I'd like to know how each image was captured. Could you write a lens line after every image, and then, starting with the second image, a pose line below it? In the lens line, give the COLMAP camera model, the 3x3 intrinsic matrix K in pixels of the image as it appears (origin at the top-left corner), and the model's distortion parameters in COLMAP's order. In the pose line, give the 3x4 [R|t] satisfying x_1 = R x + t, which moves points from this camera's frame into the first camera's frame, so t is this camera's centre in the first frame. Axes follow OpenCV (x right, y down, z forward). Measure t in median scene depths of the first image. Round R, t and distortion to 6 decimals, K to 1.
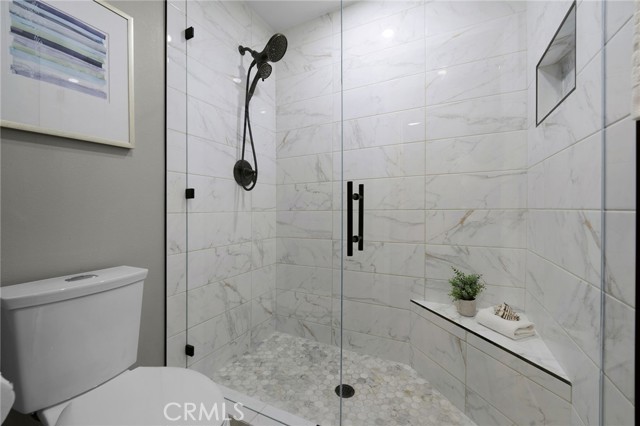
lens RADIAL K [[252.8, 0, 320.1], [0, 252.8, 214.2], [0, 0, 1]] dist [-0.011285, 0.000047]
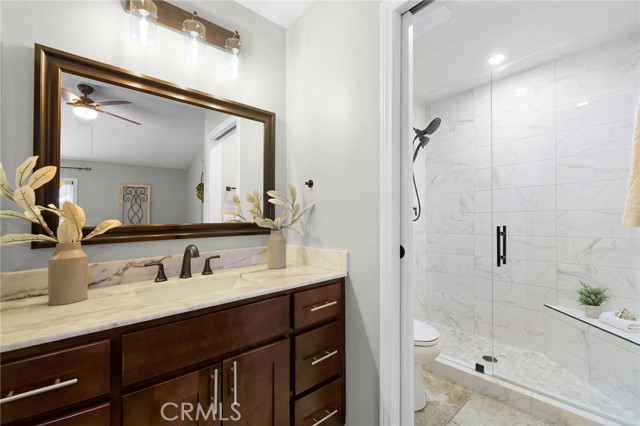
lens RADIAL K [[261.8, 0, 334.1], [0, 261.8, 219.6], [0, 0, 1]] dist [-0.000007, -0.000678]
pose [[0.935422, -0.002909, -0.353521, -0.190224], [-0.003156, 0.999858, -0.016578, -0.082136], [0.353519, 0.016623, 0.935280, -0.702888]]
